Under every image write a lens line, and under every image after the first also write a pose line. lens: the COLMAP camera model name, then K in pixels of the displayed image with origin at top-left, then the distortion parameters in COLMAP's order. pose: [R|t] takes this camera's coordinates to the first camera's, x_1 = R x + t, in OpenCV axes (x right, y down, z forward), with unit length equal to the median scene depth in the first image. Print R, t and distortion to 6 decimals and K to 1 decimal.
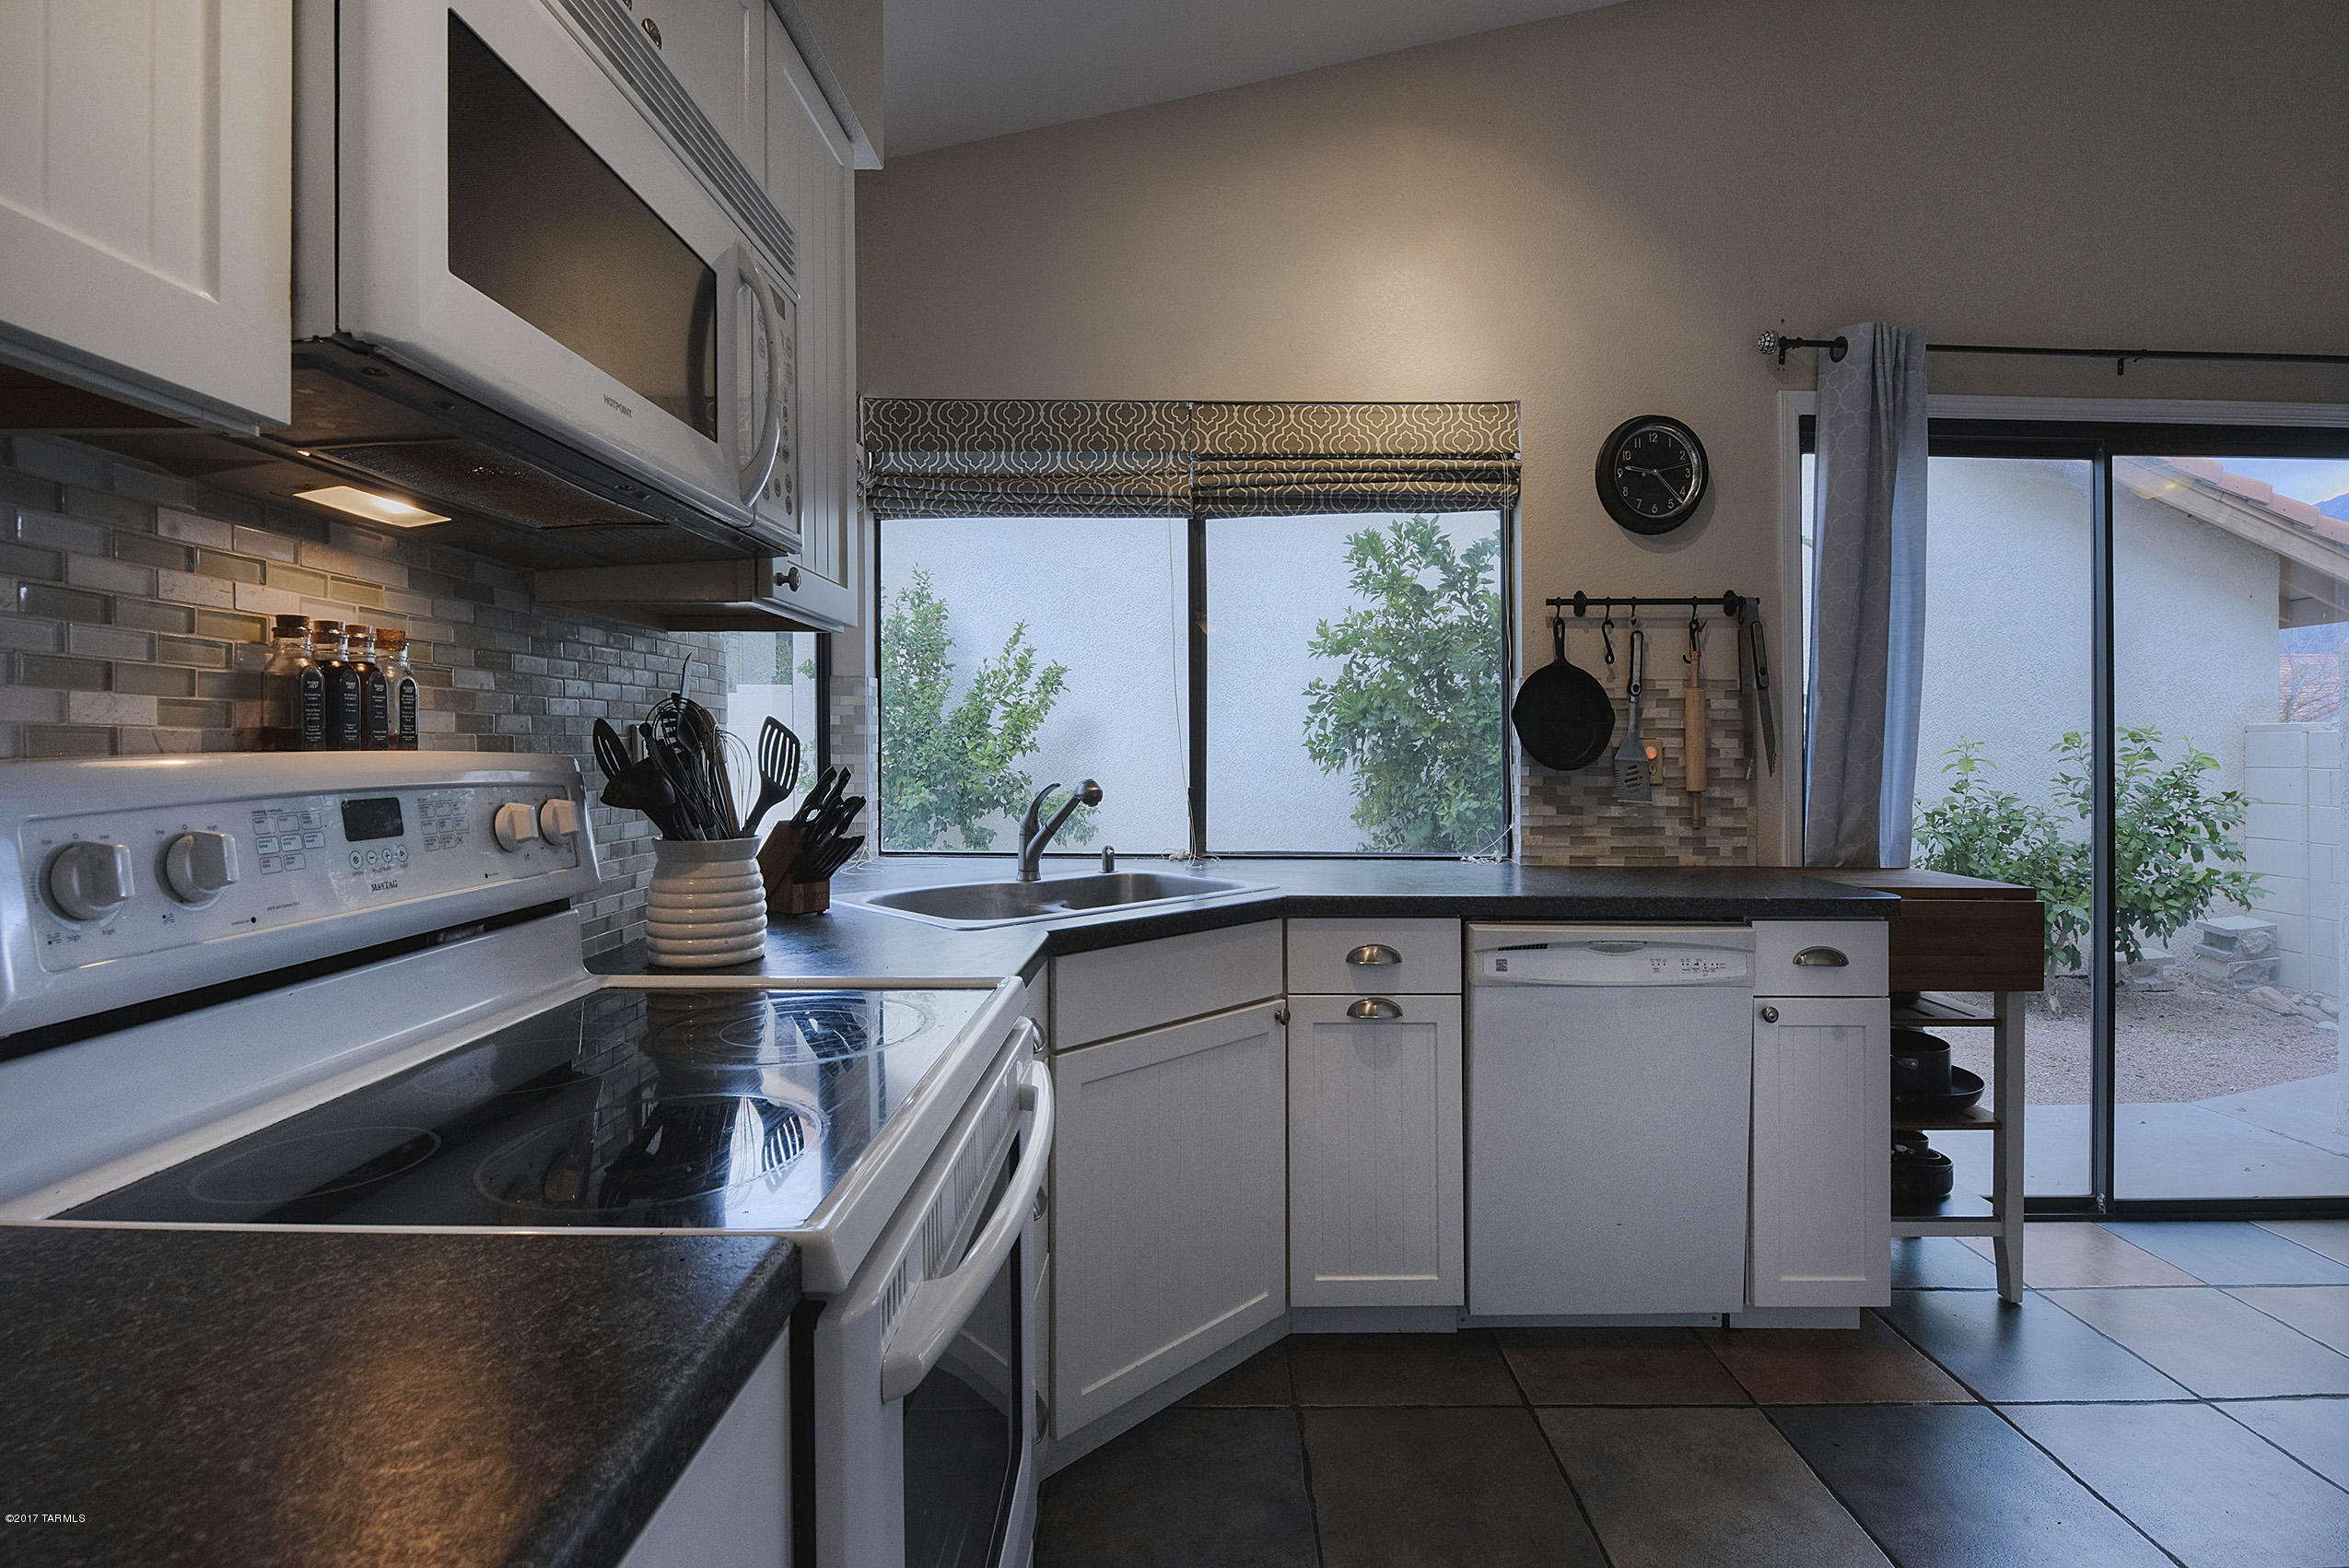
lens RADIAL K [[1056.8, 0, 1204.8], [0, 1056.8, 735.5], [0, 0, 1]] dist [-0.001068, -0.009425]
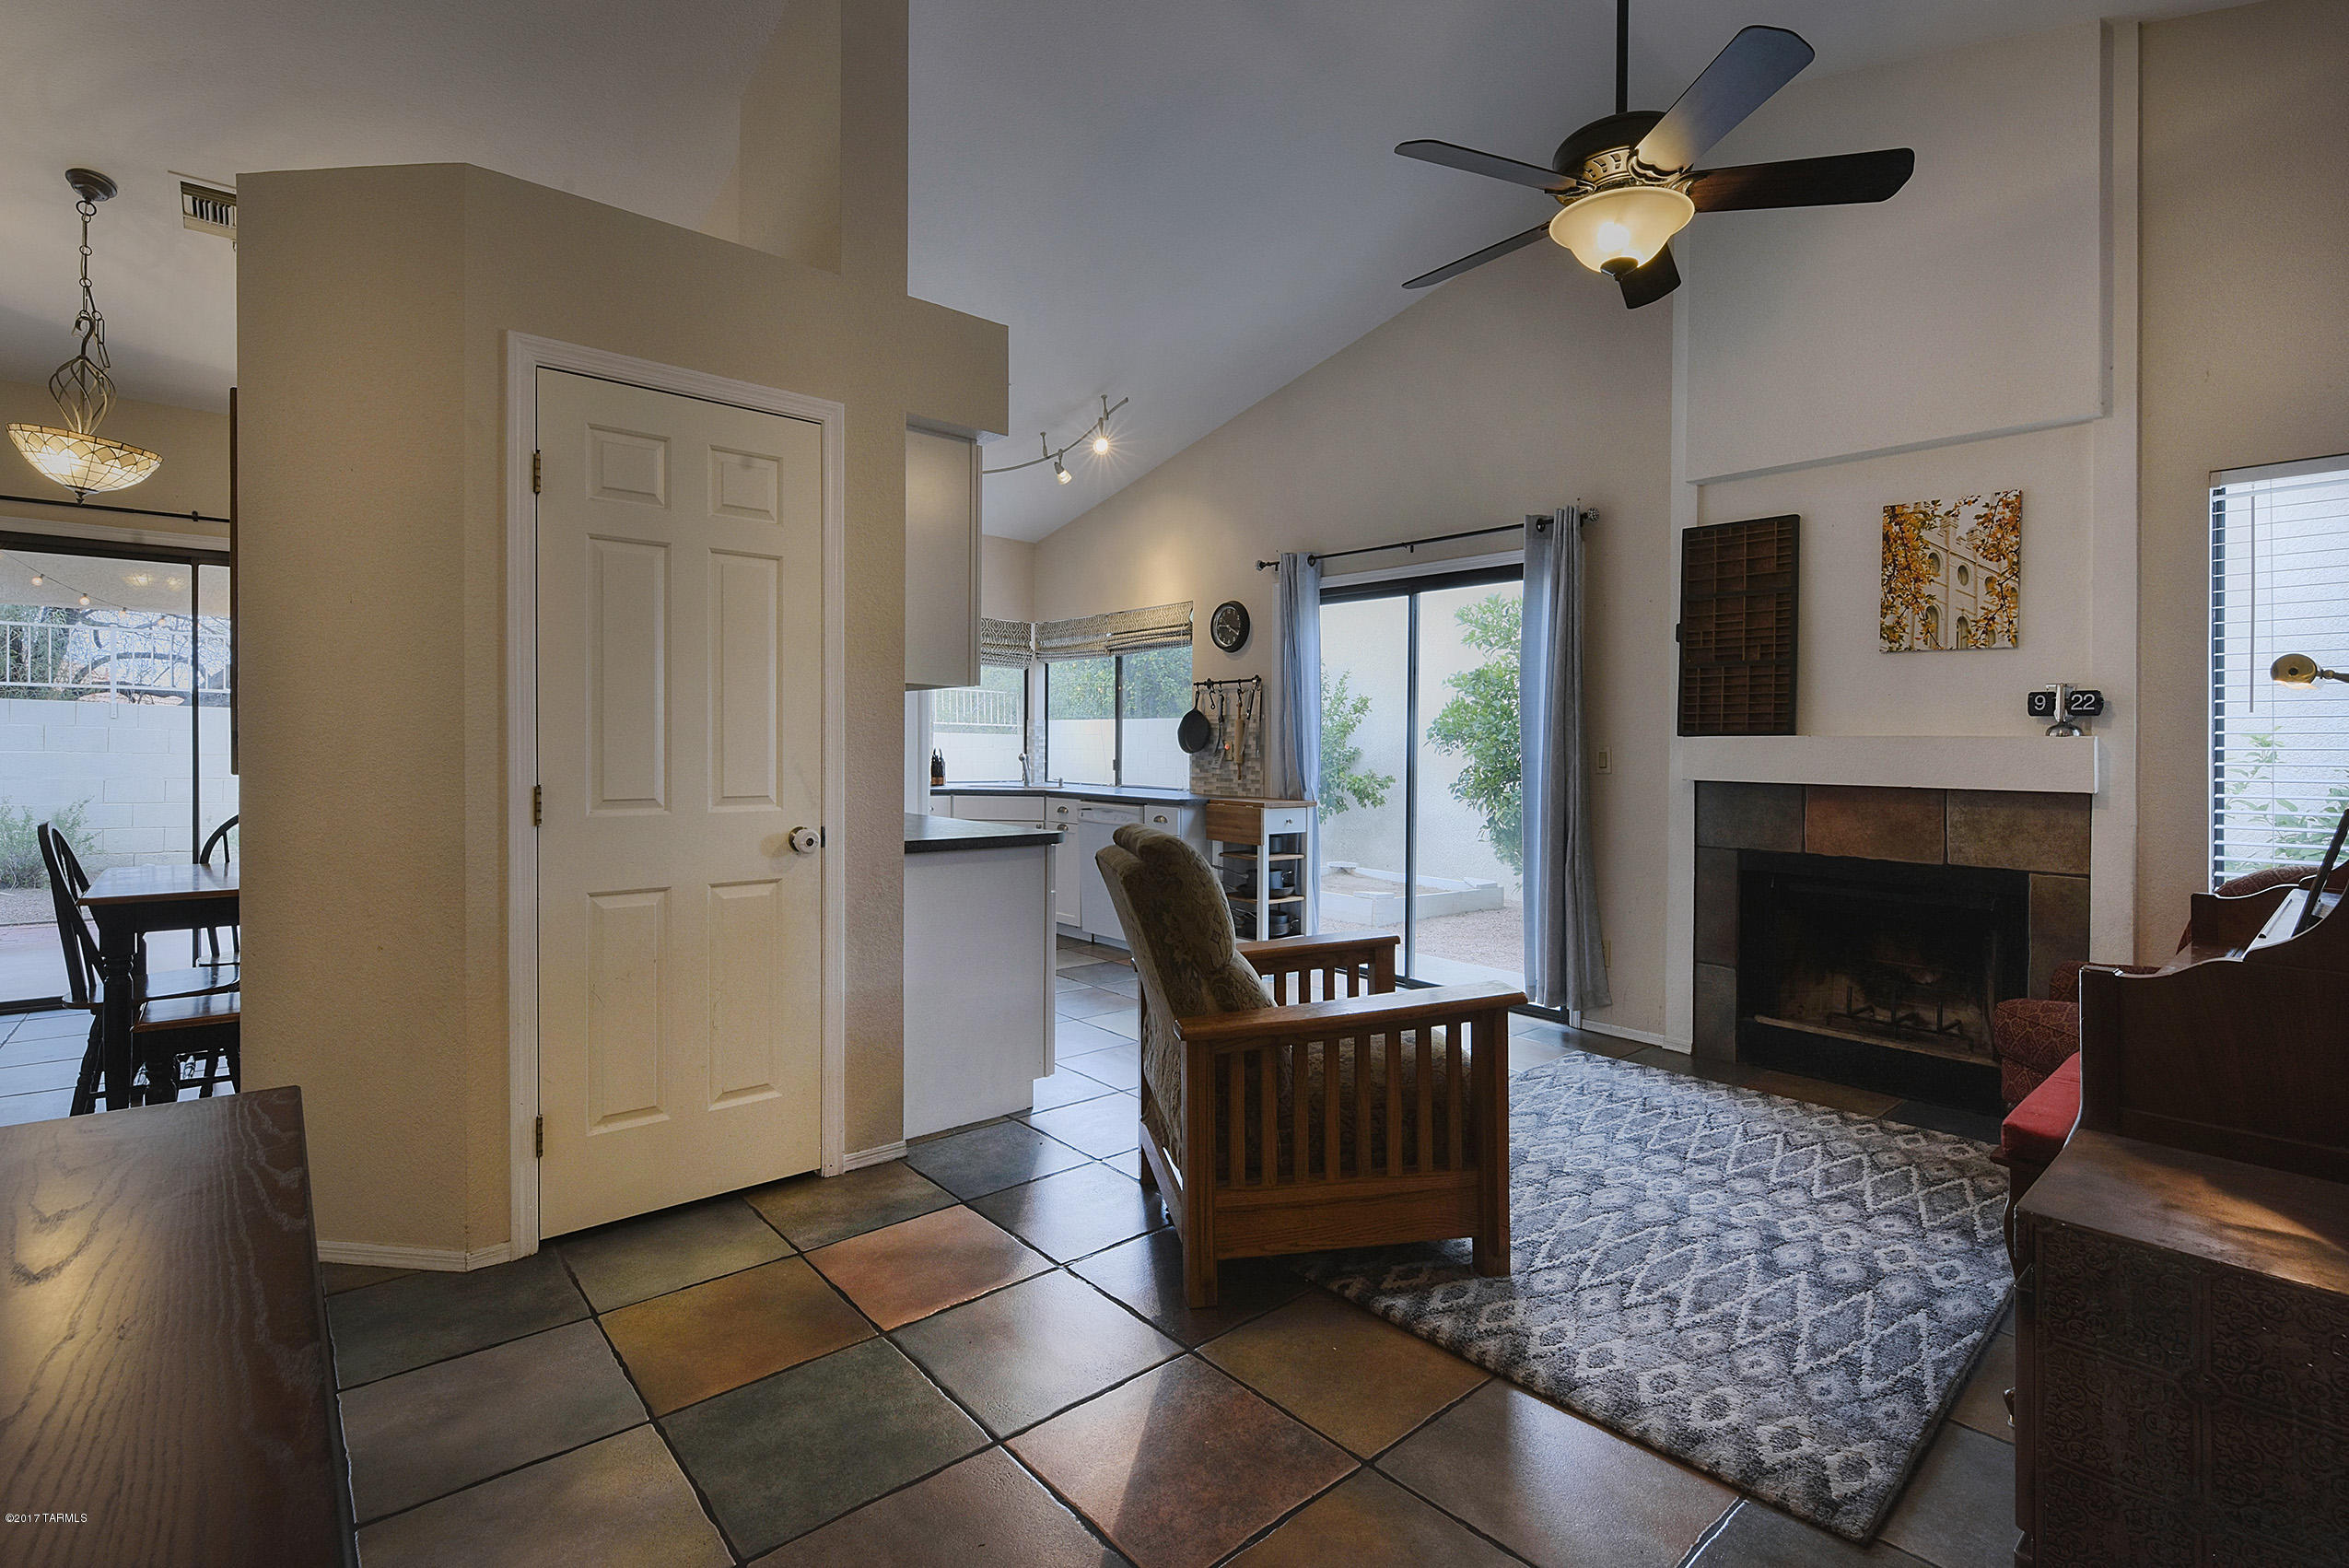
lens RADIAL K [[1056.8, 0, 1204.8], [0, 1056.8, 735.5], [0, 0, 1]] dist [-0.001068, -0.009425]
pose [[0.659916, -0.006746, -0.751309, 2.137717], [0.000757, 0.999965, -0.008314, 0.011682], [0.751339, 0.004917, 0.659898, -0.569408]]
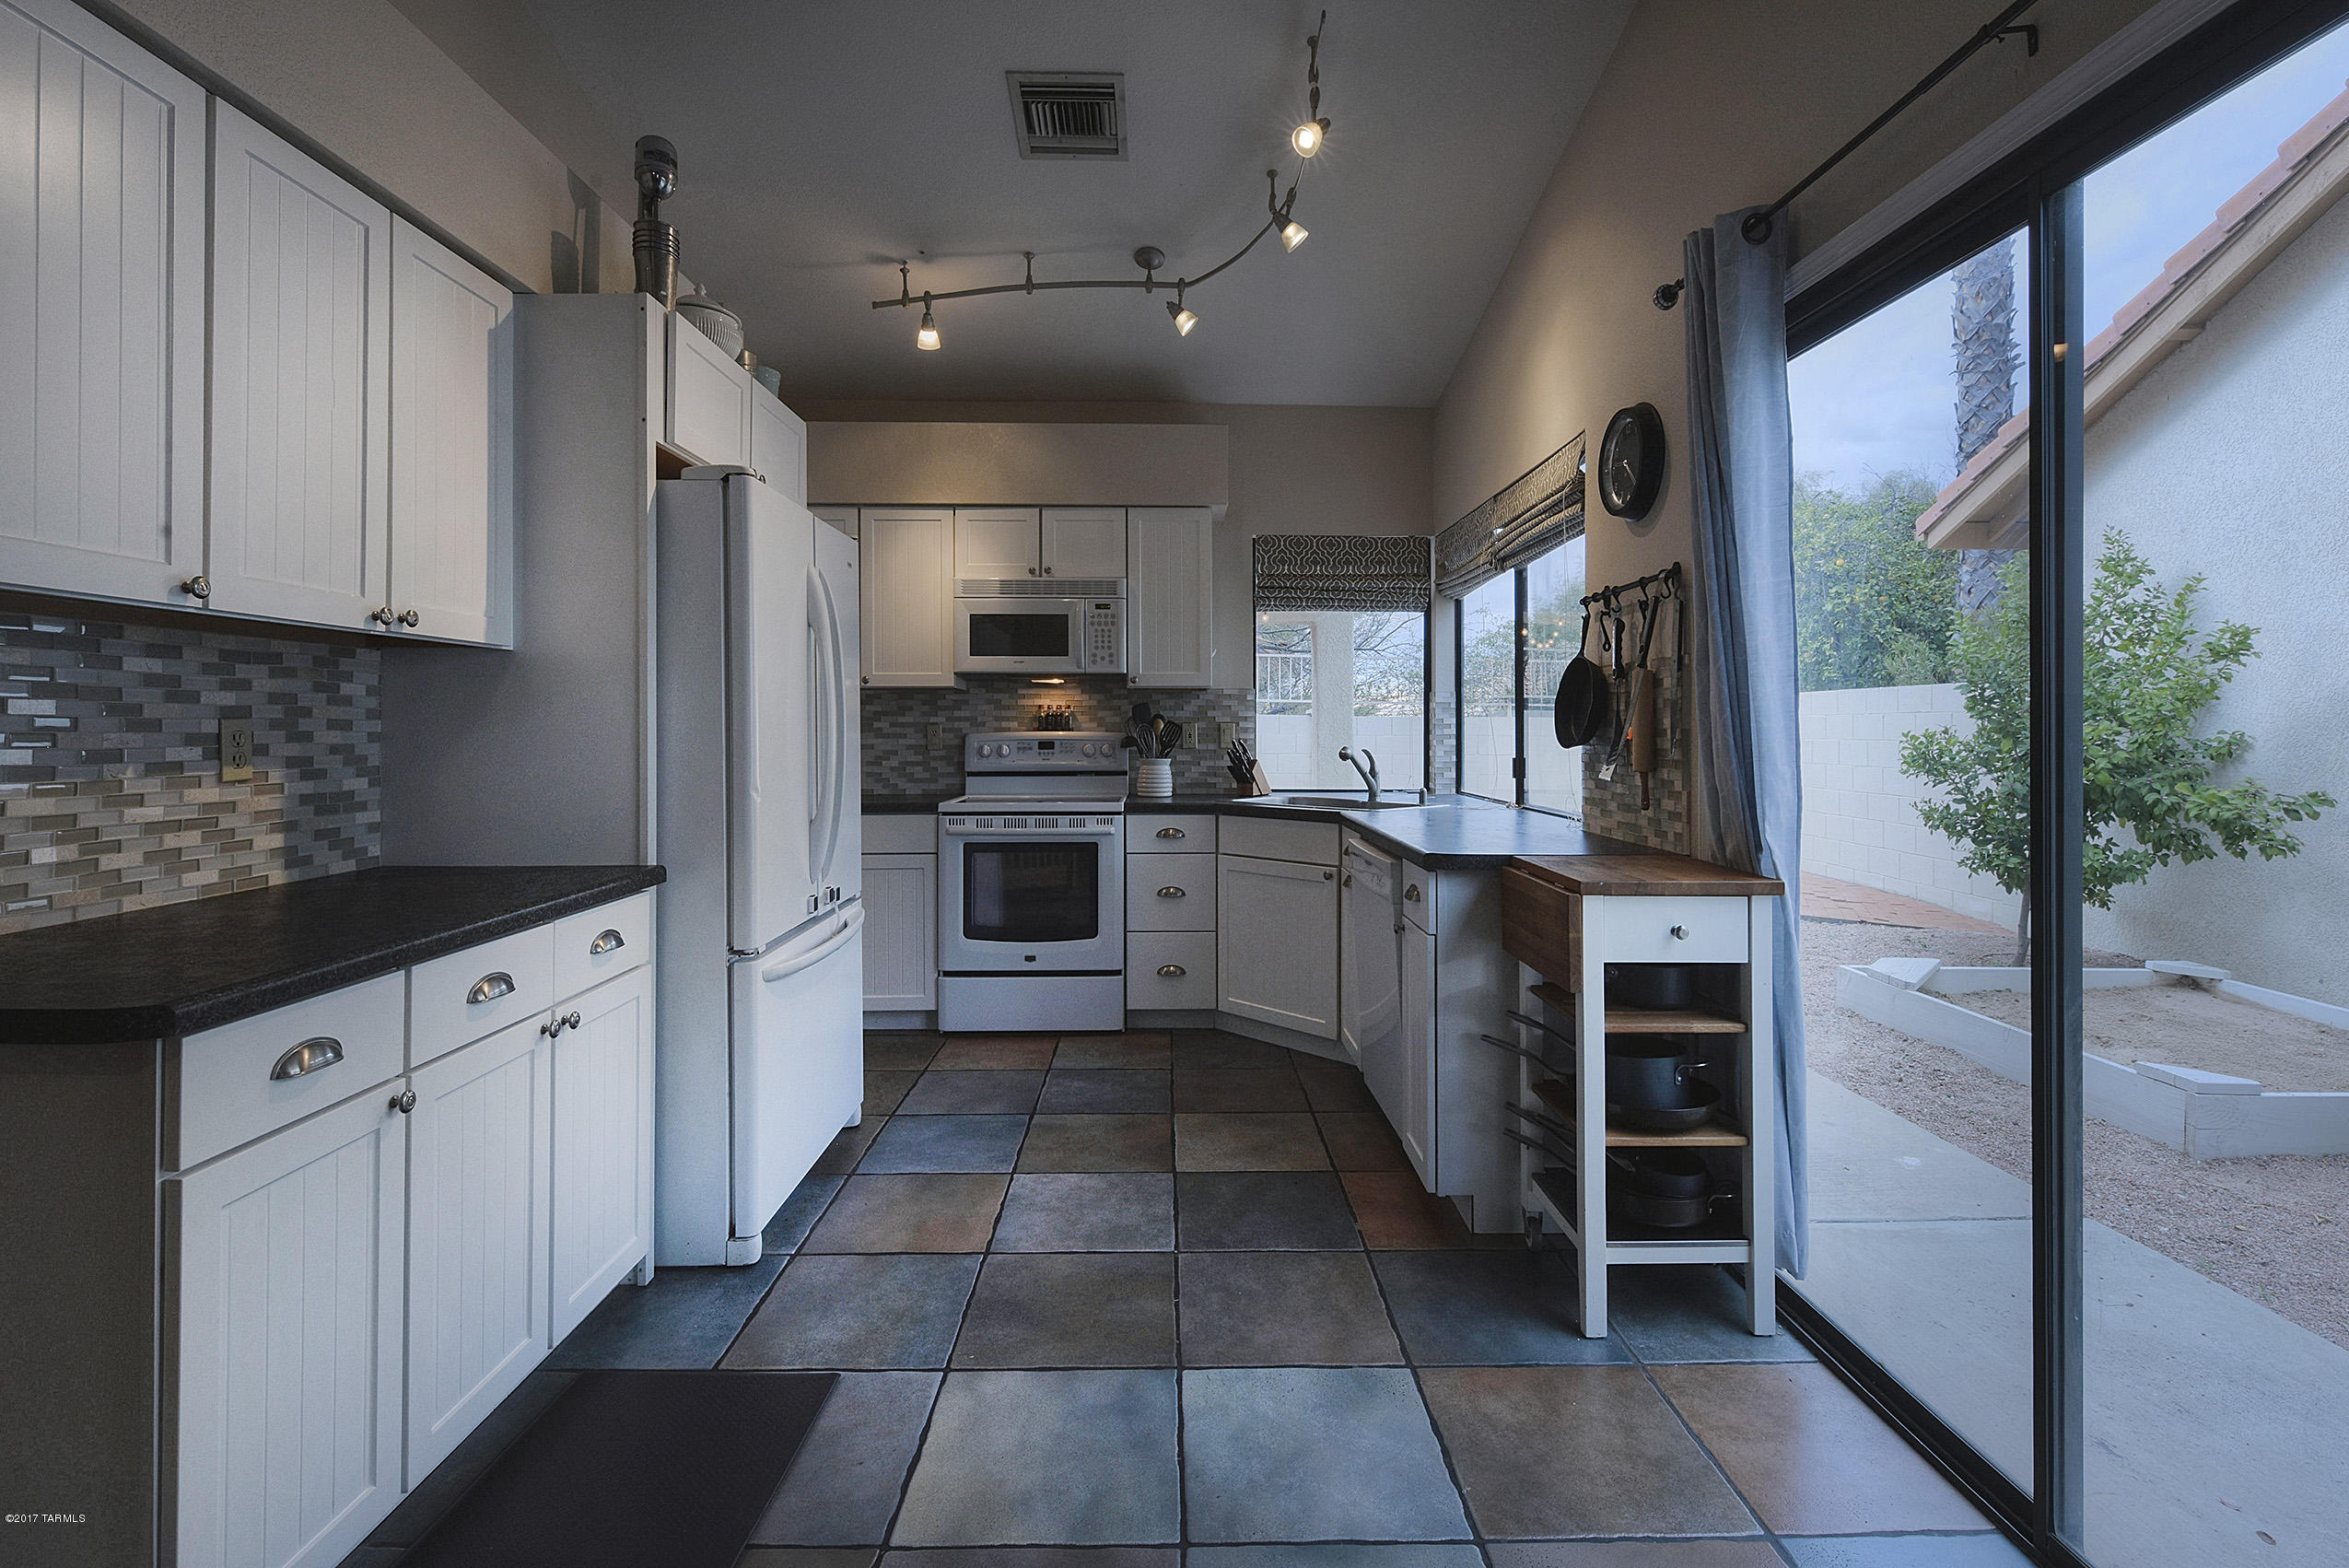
lens RADIAL K [[1077.1, 0, 1180.8], [0, 1077.1, 729.4], [0, 0, 1]] dist [-0.001545, -0.000330]
pose [[0.012044, -0.008046, -0.999895, 1.471005], [0.008939, 0.999929, -0.007939, 0.017275], [0.999888, -0.008842, 0.012115, 0.551598]]
